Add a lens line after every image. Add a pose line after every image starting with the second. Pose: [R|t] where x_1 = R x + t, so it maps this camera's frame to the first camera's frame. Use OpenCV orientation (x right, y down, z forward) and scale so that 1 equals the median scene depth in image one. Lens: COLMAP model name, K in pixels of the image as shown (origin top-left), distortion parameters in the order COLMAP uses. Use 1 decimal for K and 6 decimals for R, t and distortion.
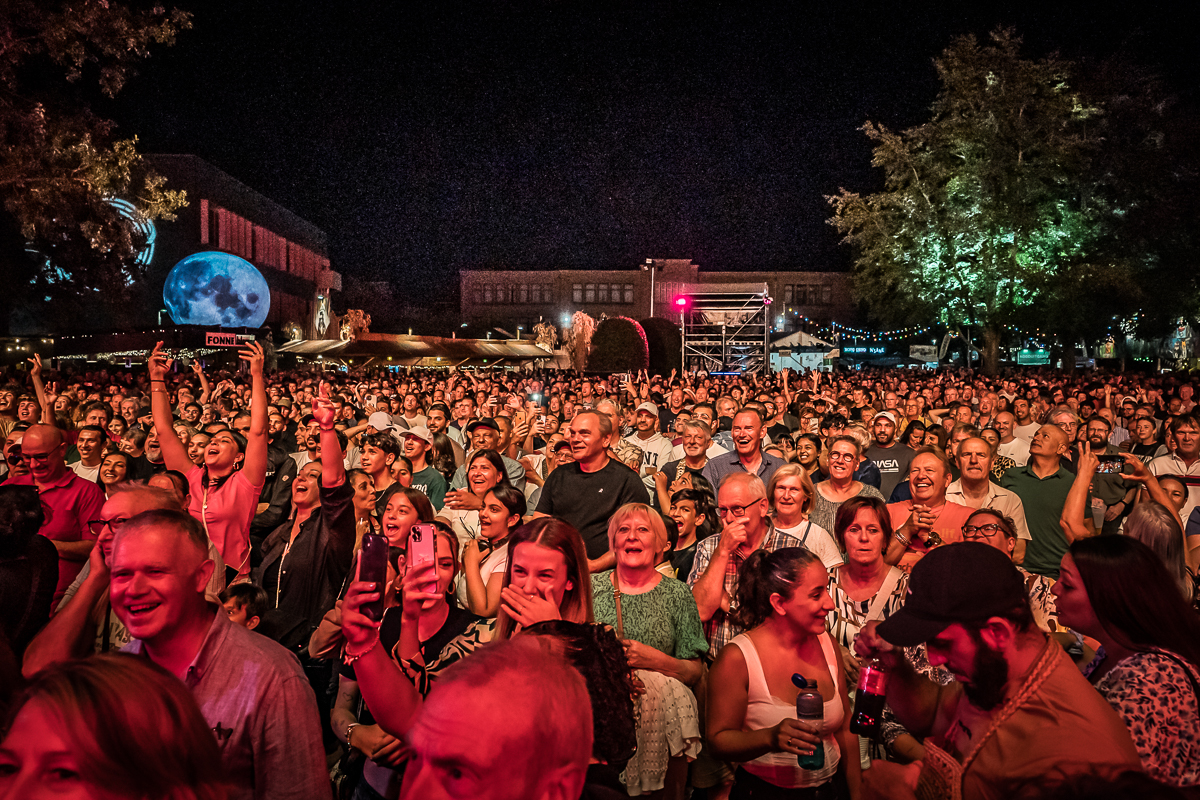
lens RADIAL K [[831.7, 0, 600.0], [0, 831.7, 400.0], [0, 0, 1]] dist [-0.003352, -0.001065]
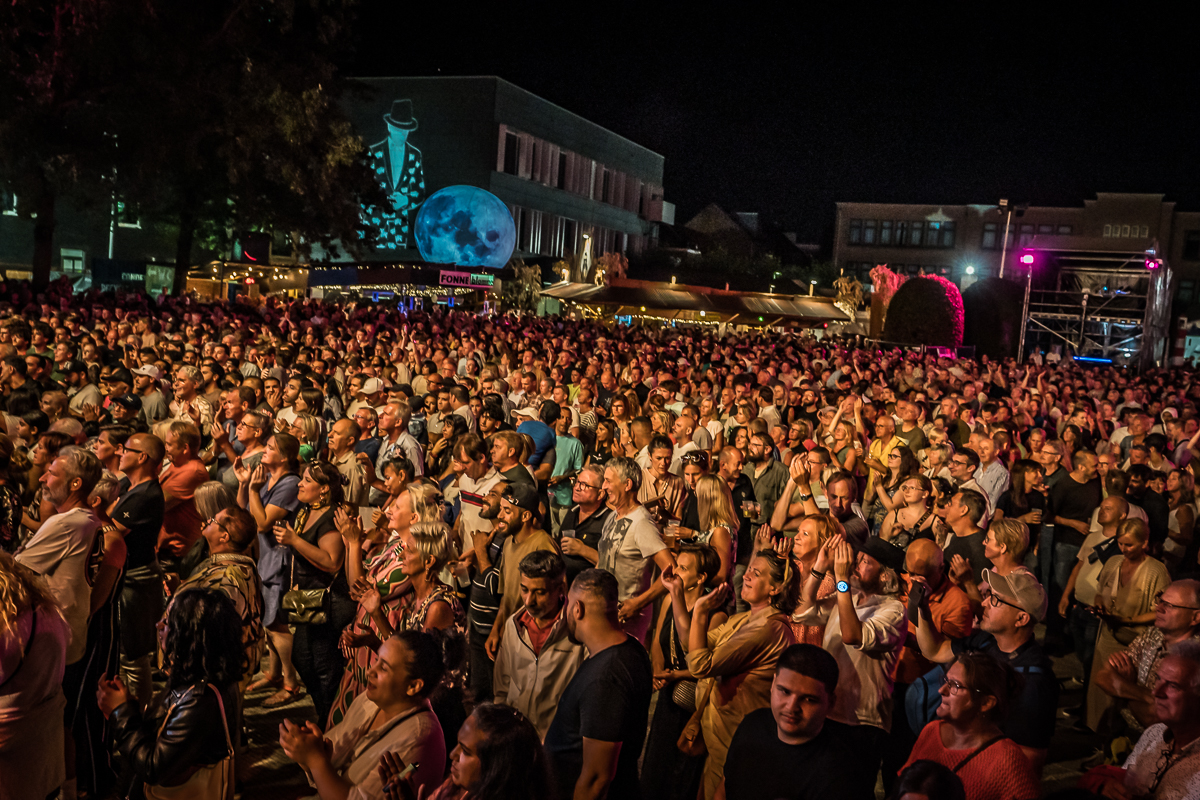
lens RADIAL K [[1070.3, 0, 600.0], [0, 1070.3, 400.0], [0, 0, 1]] dist [0.013389, 0.011341]
pose [[0.901232, 0.102354, -0.421075, 0.173951], [-0.087388, 0.994669, 0.054746, -0.010948], [0.424434, -0.012542, 0.905372, -0.043121]]
